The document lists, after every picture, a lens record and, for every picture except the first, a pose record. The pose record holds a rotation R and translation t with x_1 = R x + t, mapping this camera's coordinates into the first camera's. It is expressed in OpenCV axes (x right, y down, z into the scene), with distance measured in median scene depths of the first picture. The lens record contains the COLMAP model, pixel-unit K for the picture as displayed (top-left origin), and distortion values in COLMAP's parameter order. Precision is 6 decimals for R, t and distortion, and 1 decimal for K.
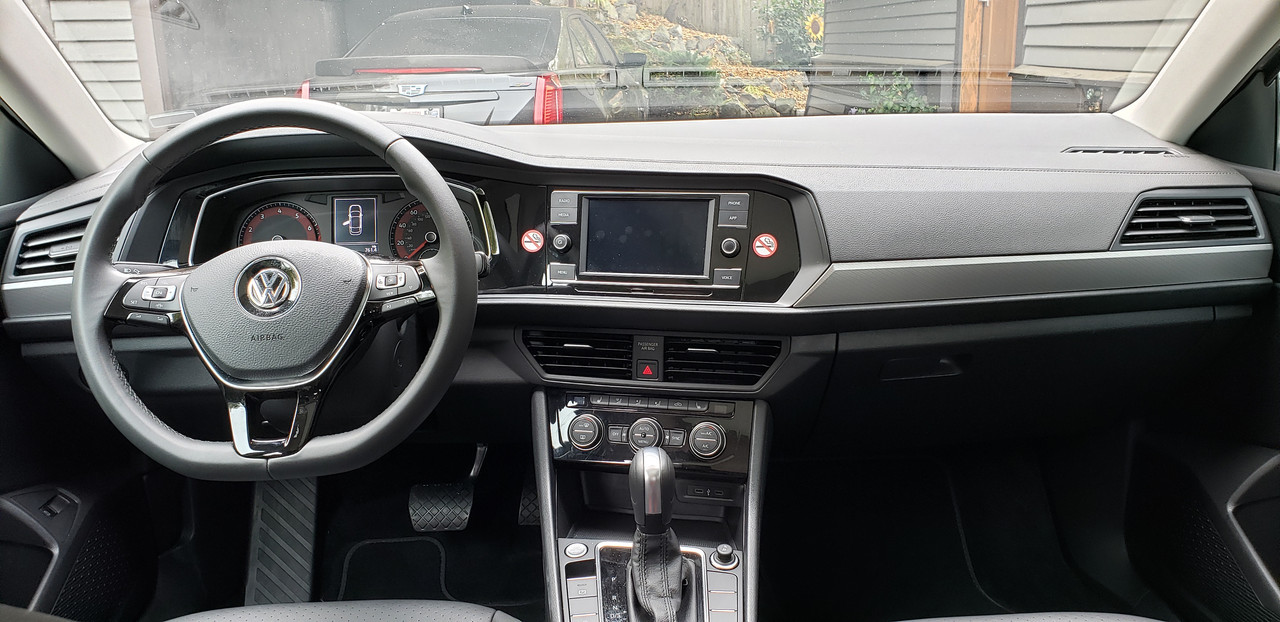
lens RADIAL K [[985.5, 0, 652.0], [0, 985.5, 303.3], [0, 0, 1]] dist [0.024203, -0.007159]
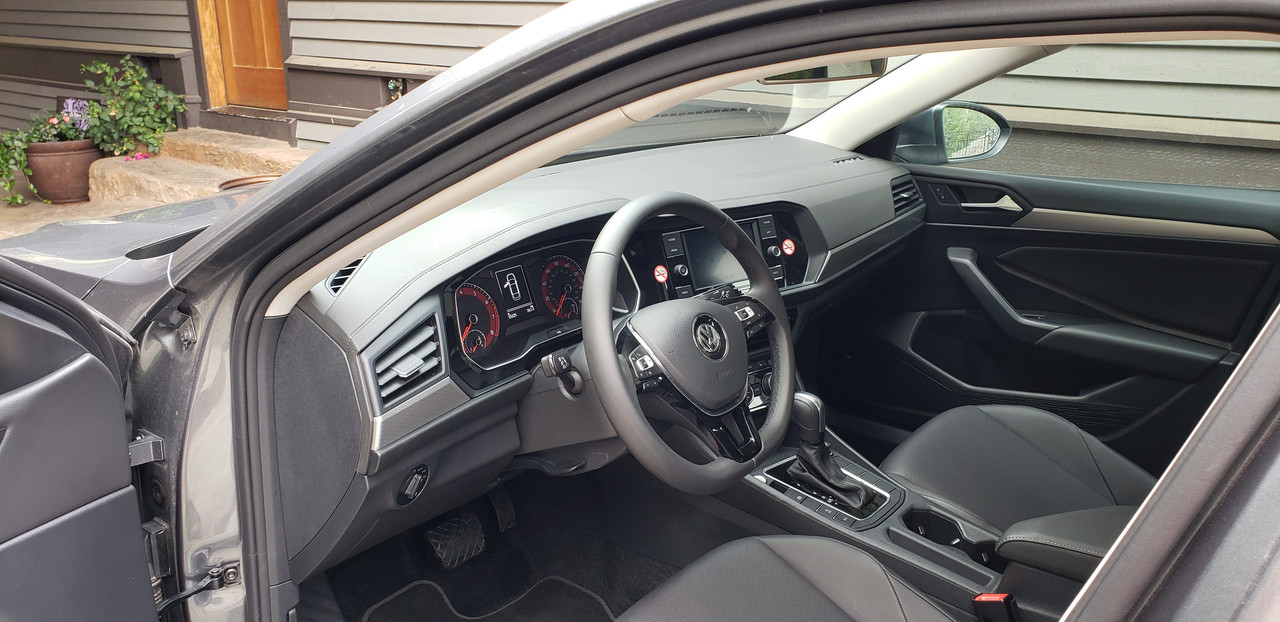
lens RADIAL K [[985.5, 0, 652.0], [0, 985.5, 303.3], [0, 0, 1]] dist [0.024203, -0.007159]
pose [[0.645435, -0.206436, 0.735389, -1.101172], [0.182180, 0.976605, 0.114253, -0.177368], [-0.741771, 0.060230, 0.667944, 0.141113]]
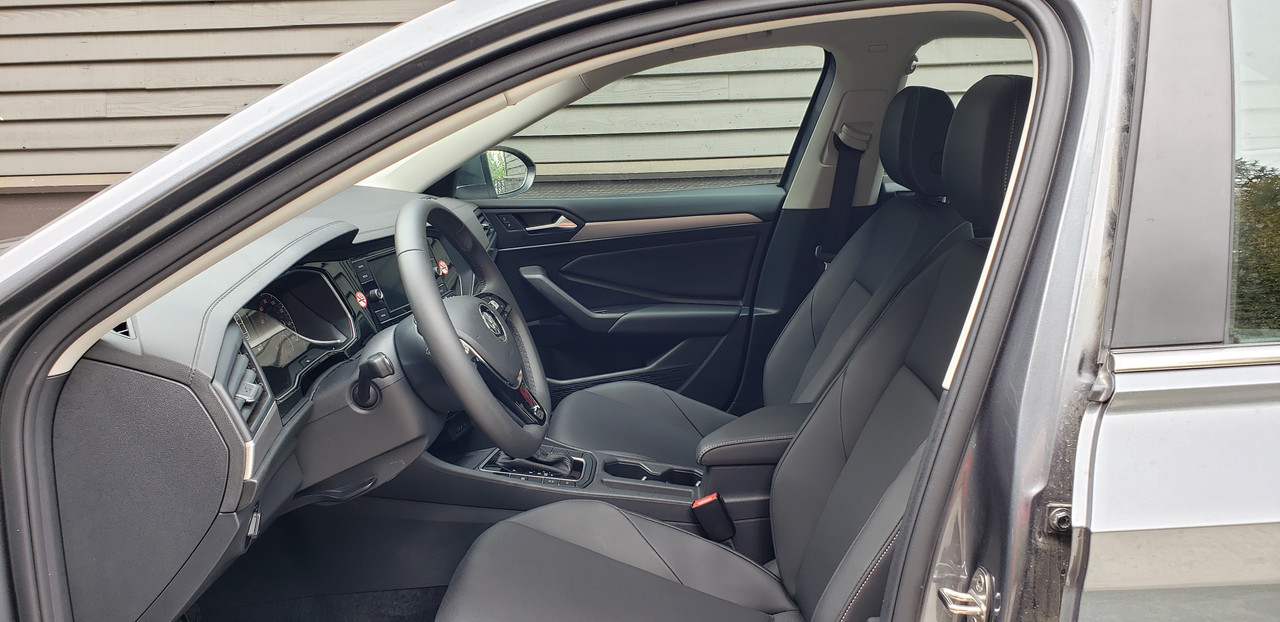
lens RADIAL K [[956.9, 0, 684.5], [0, 956.9, 309.6], [0, 0, 1]] dist [0.004070, -0.135858]
pose [[0.020639, -0.204711, 0.978605, -1.391124], [0.274344, 0.942401, 0.191351, -0.178940], [-0.961410, 0.264525, 0.075611, 0.489175]]
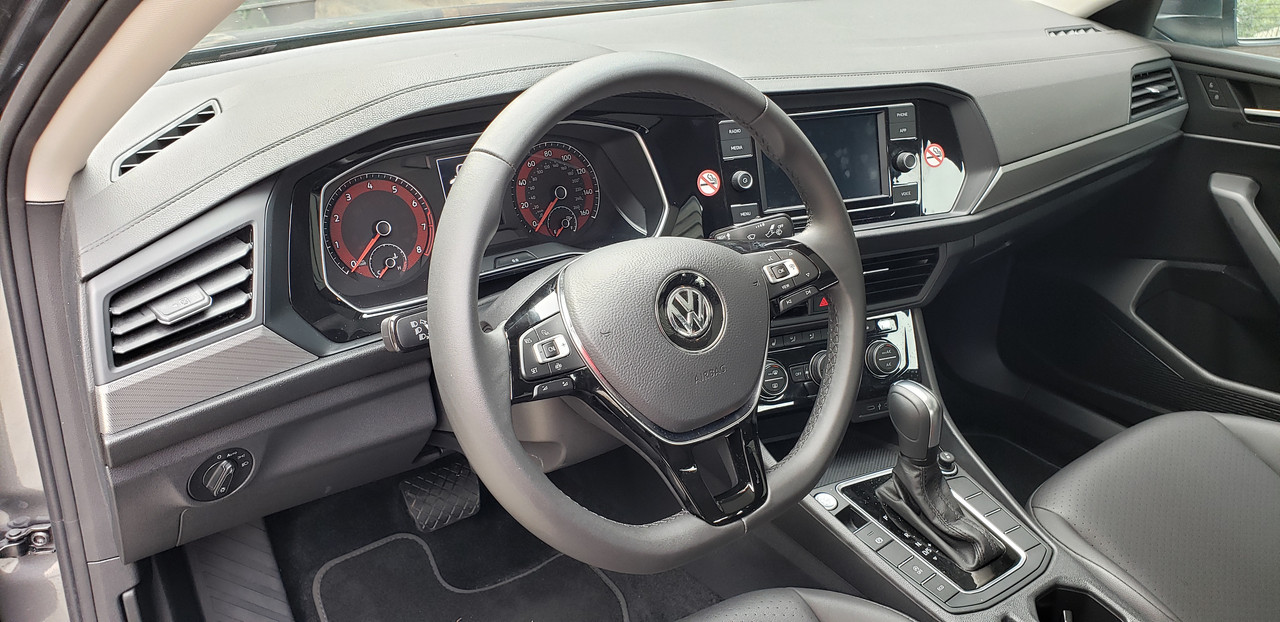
lens RADIAL K [[988.9, 0, 643.1], [0, 988.9, 311.5], [0, 0, 1]] dist [0.000667, -0.009205]
pose [[0.825928, -0.210402, 0.523043, -0.646036], [0.112653, 0.970632, 0.212563, -0.144647], [-0.552406, -0.116639, 0.825375, 0.306407]]
